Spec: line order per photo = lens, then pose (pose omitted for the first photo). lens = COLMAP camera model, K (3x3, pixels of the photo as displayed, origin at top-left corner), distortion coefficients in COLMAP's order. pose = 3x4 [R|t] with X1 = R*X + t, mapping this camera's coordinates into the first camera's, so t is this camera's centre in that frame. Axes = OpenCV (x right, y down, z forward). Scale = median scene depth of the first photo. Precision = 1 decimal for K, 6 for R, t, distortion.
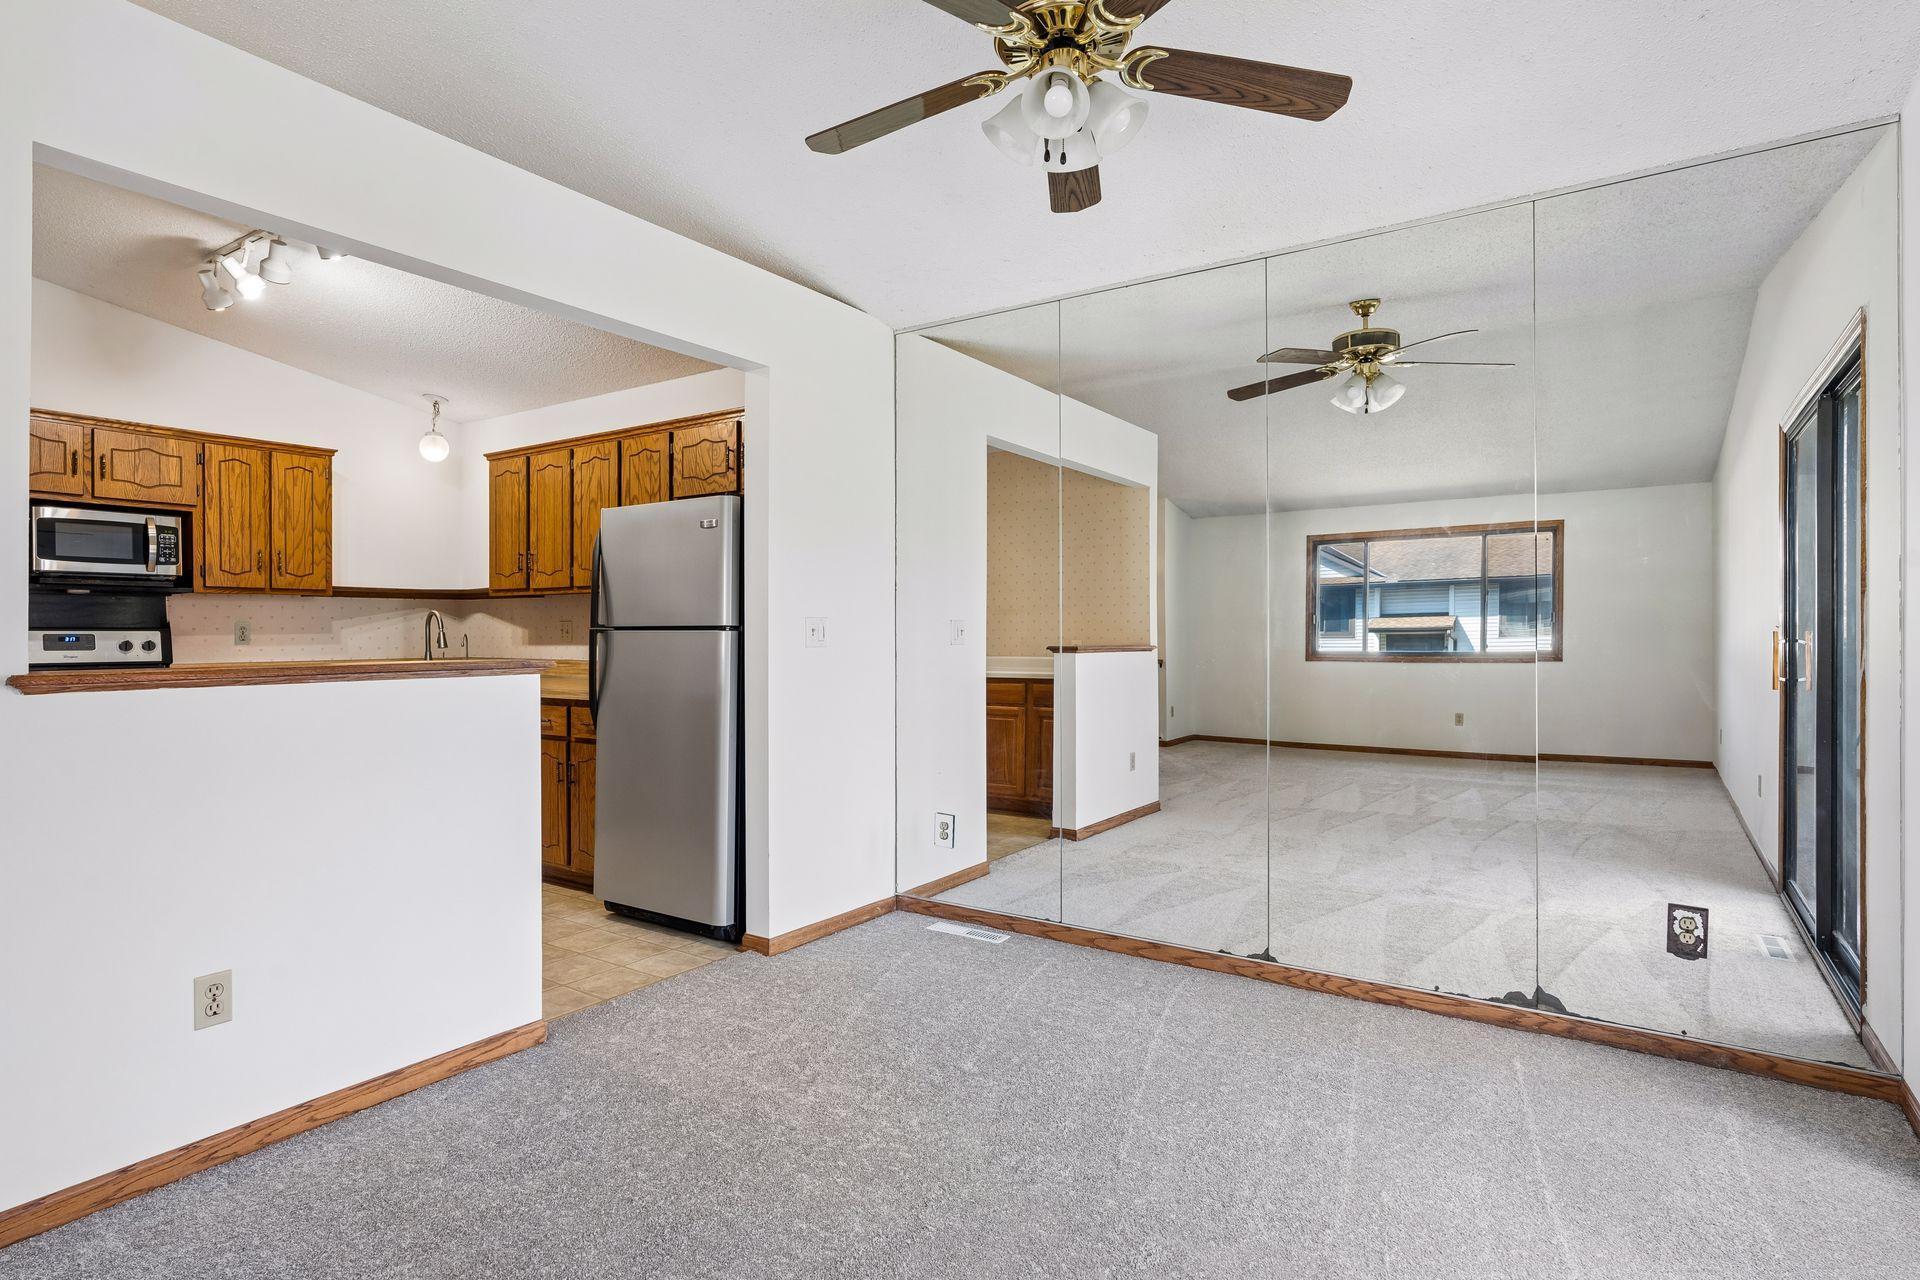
lens RADIAL K [[987.5, 0, 961.3], [0, 987.5, 631.8], [0, 0, 1]] dist [-0.001140, 0.001086]
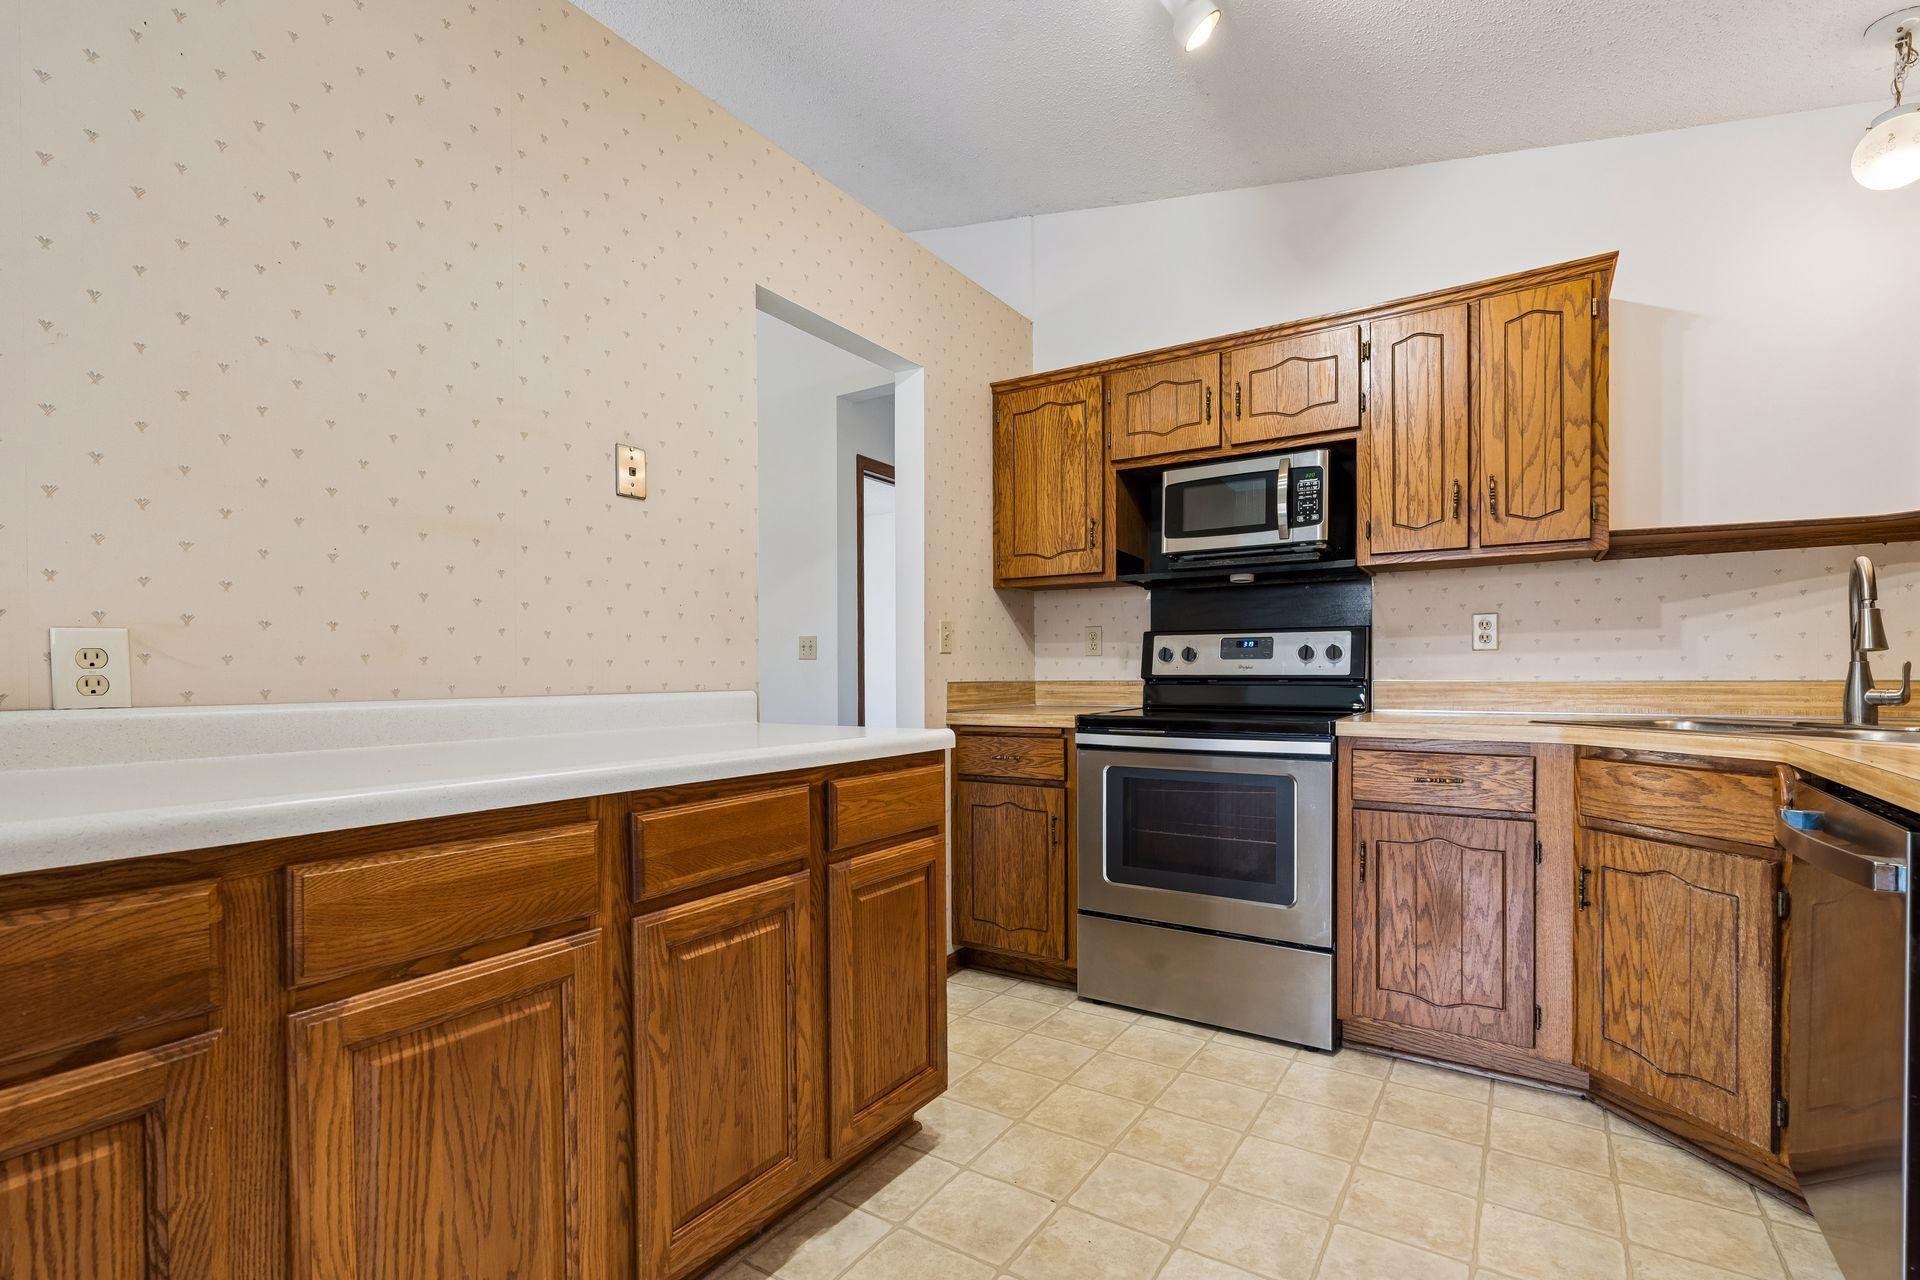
lens RADIAL K [[875.3, 0, 962.8], [0, 875.3, 681.6], [0, 0, 1]] dist [-0.004571, 0.001450]
pose [[0.013504, 0.010380, -0.999855, -0.226543], [0.004417, 0.999936, 0.010440, 0.028005], [0.999899, -0.004557, 0.013457, 0.759315]]
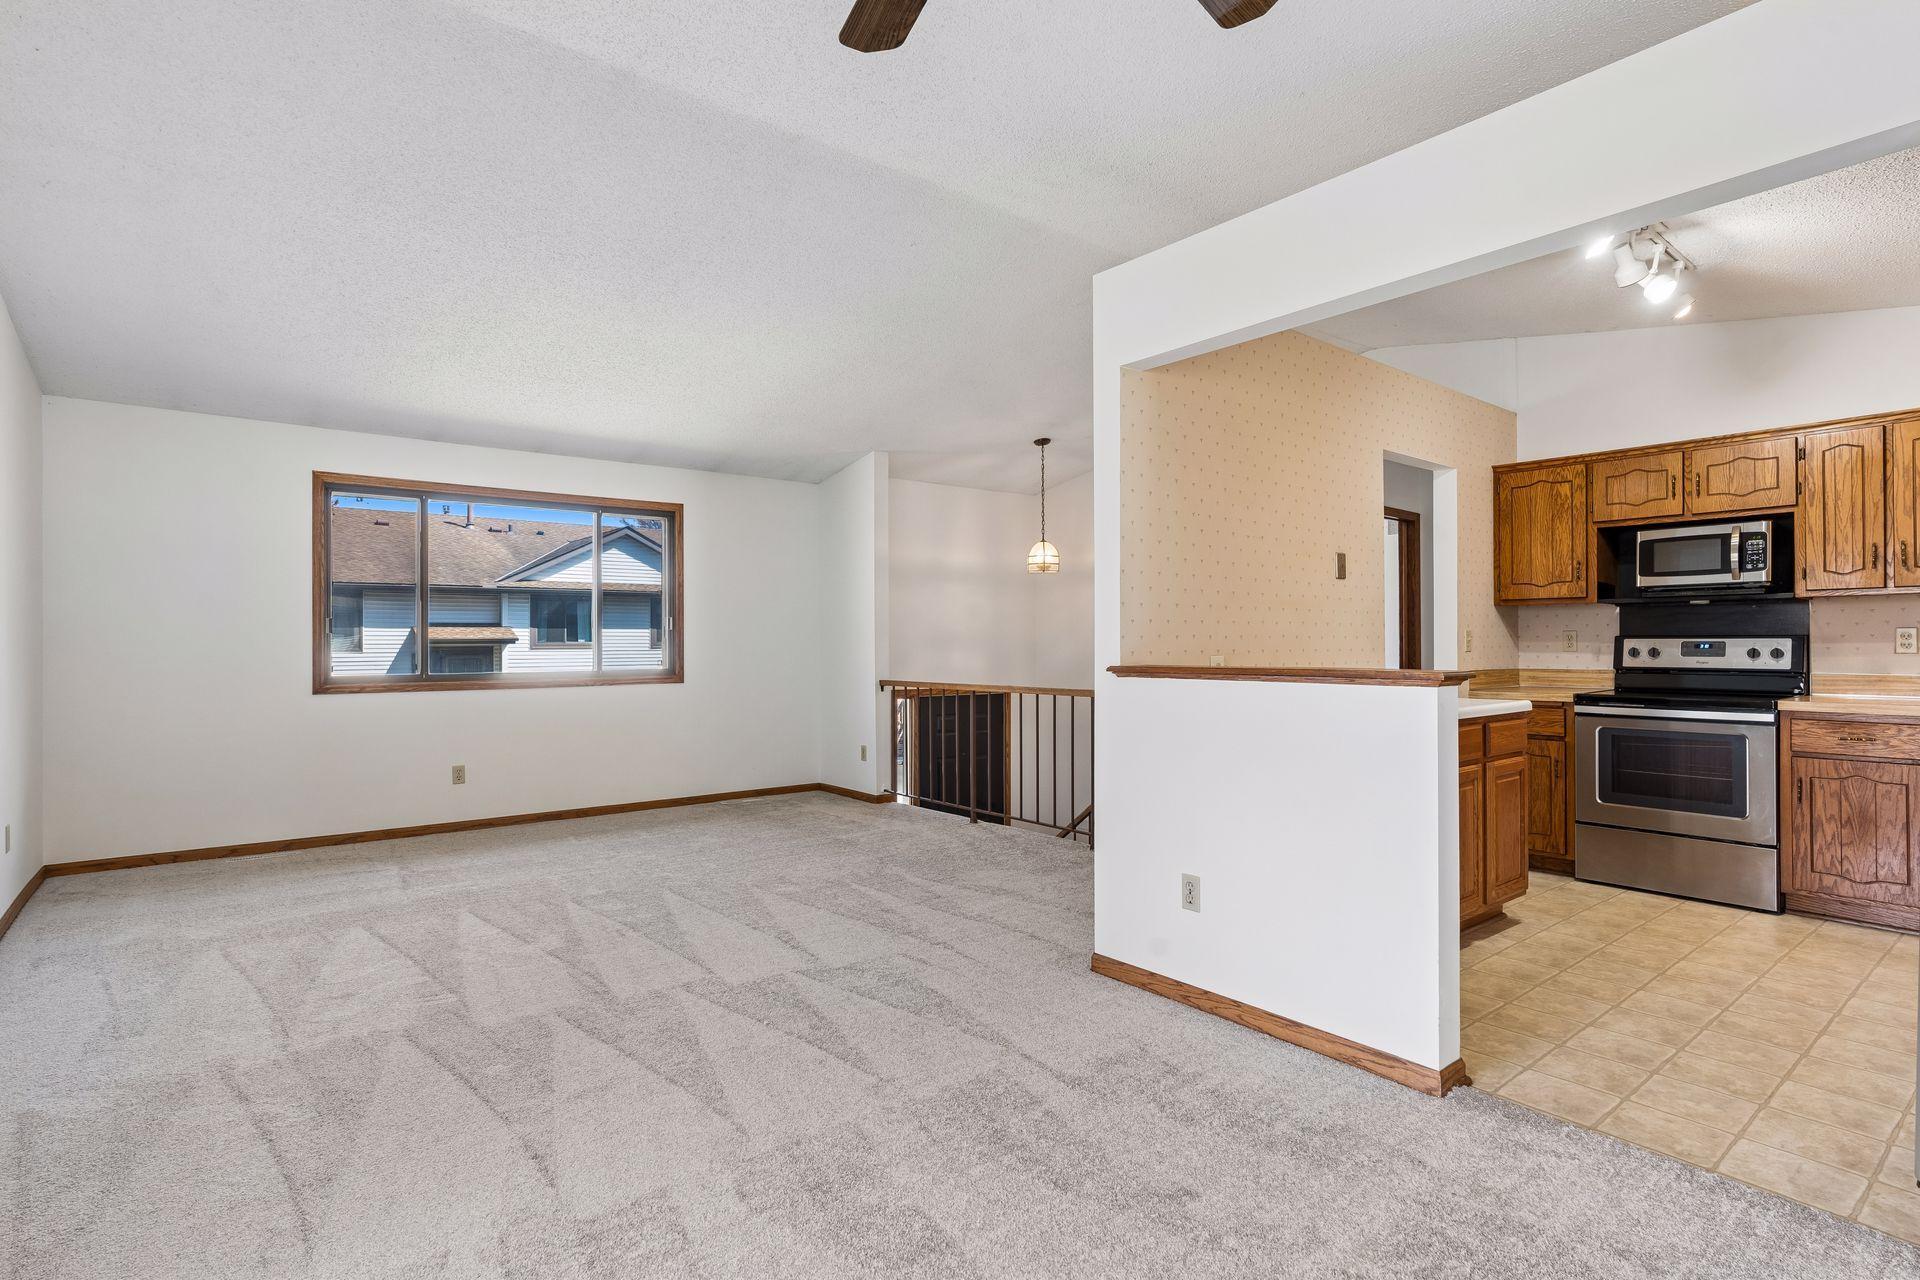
lens RADIAL K [[945.1, 0, 965.8], [0, 945.1, 637.7], [0, 0, 1]] dist [-0.011851, 0.006418]
pose [[-0.297436, -0.004339, -0.954732, 0.322901], [0.003129, 0.999980, -0.005520, 0.001291], [0.954737, -0.004629, -0.297416, 0.524115]]
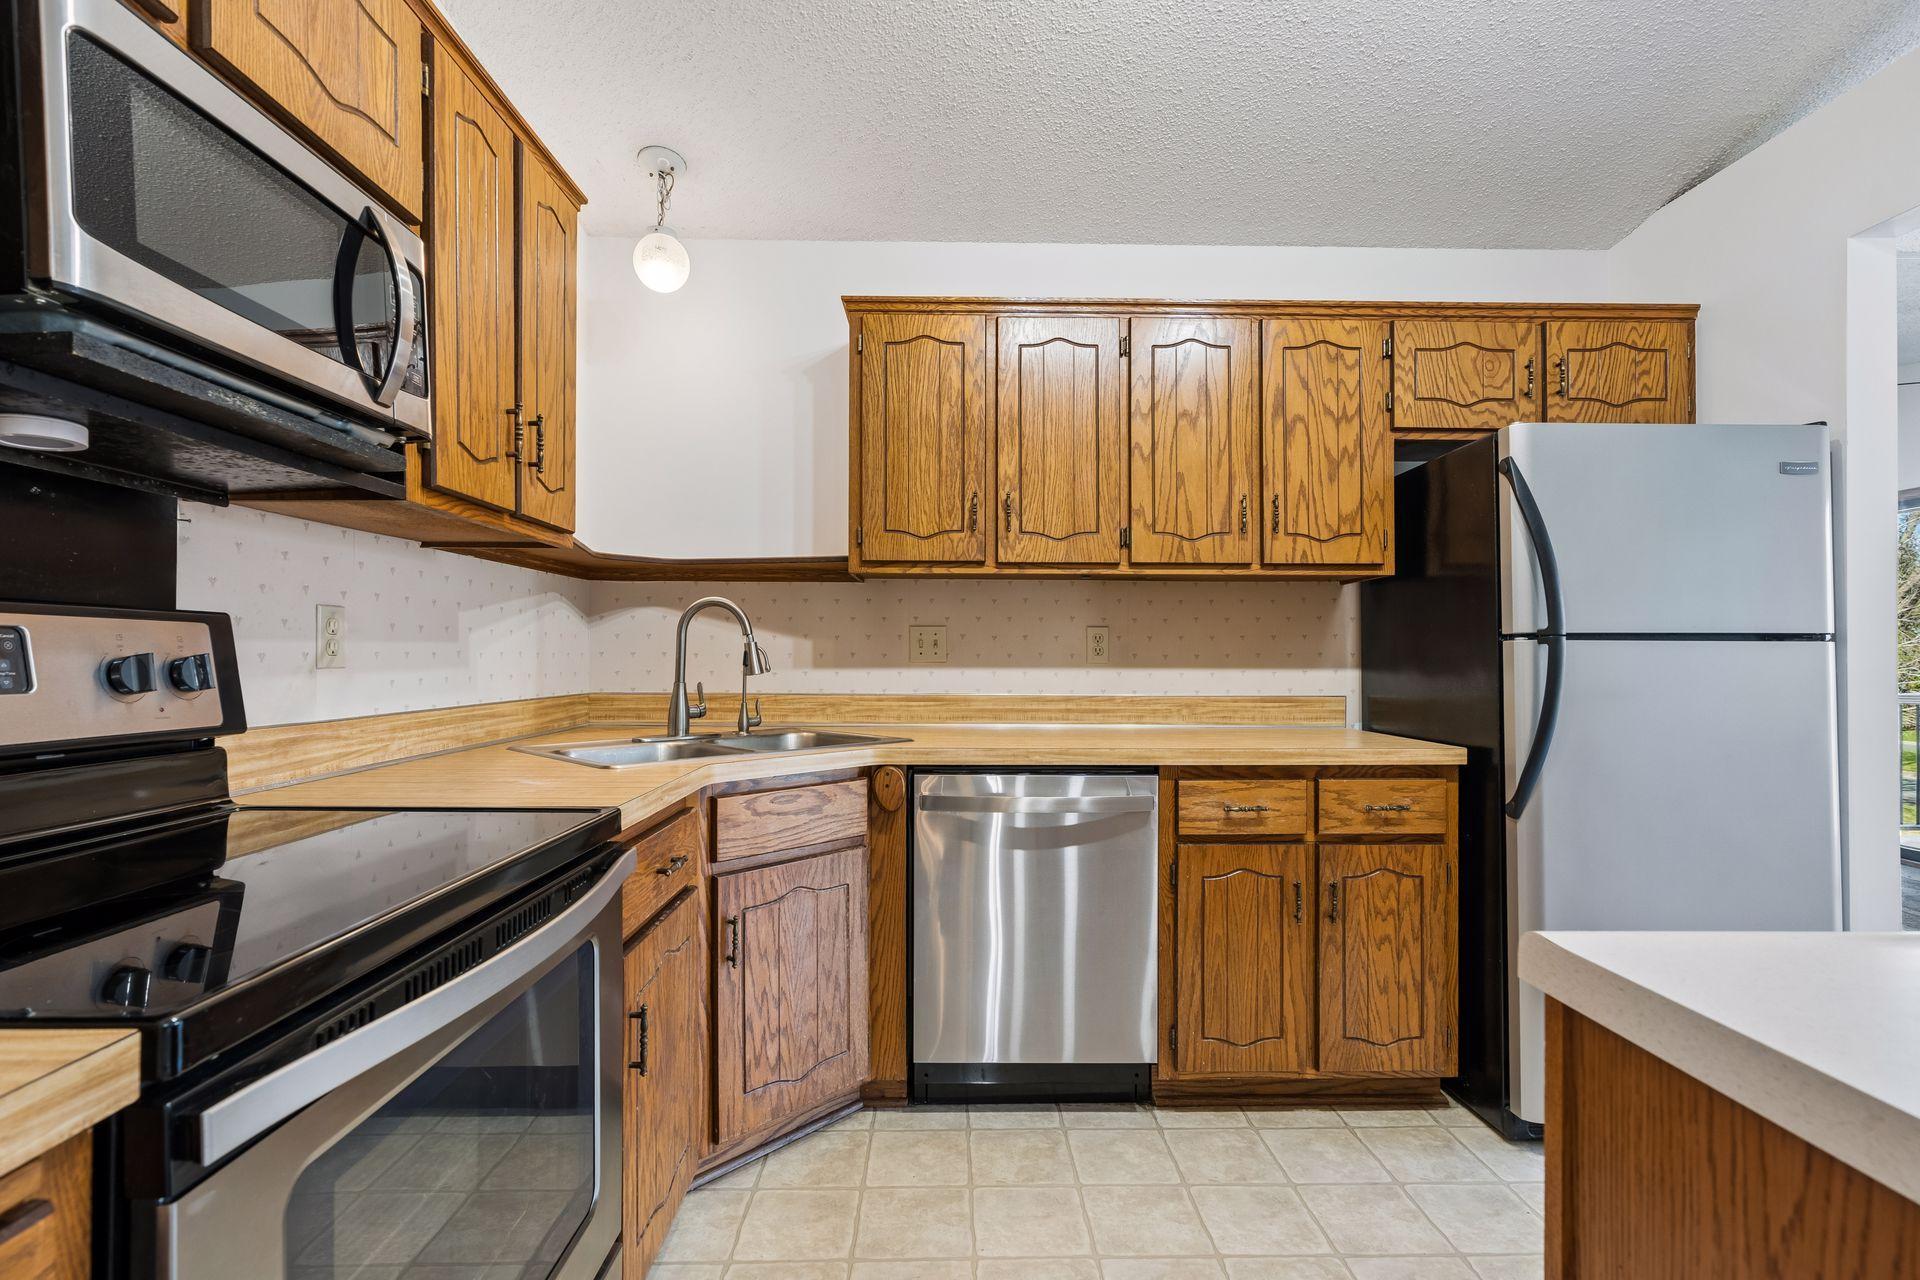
lens RADIAL K [[875.3, 0, 959.5], [0, 875.3, 649.6], [0, 0, 1]] dist [-0.004571, 0.001450]
pose [[0.821215, 0.008622, 0.570554, -0.811120], [-0.003895, 0.999947, -0.009504, 0.009347], [-0.570606, 0.005582, 0.821205, 0.693703]]
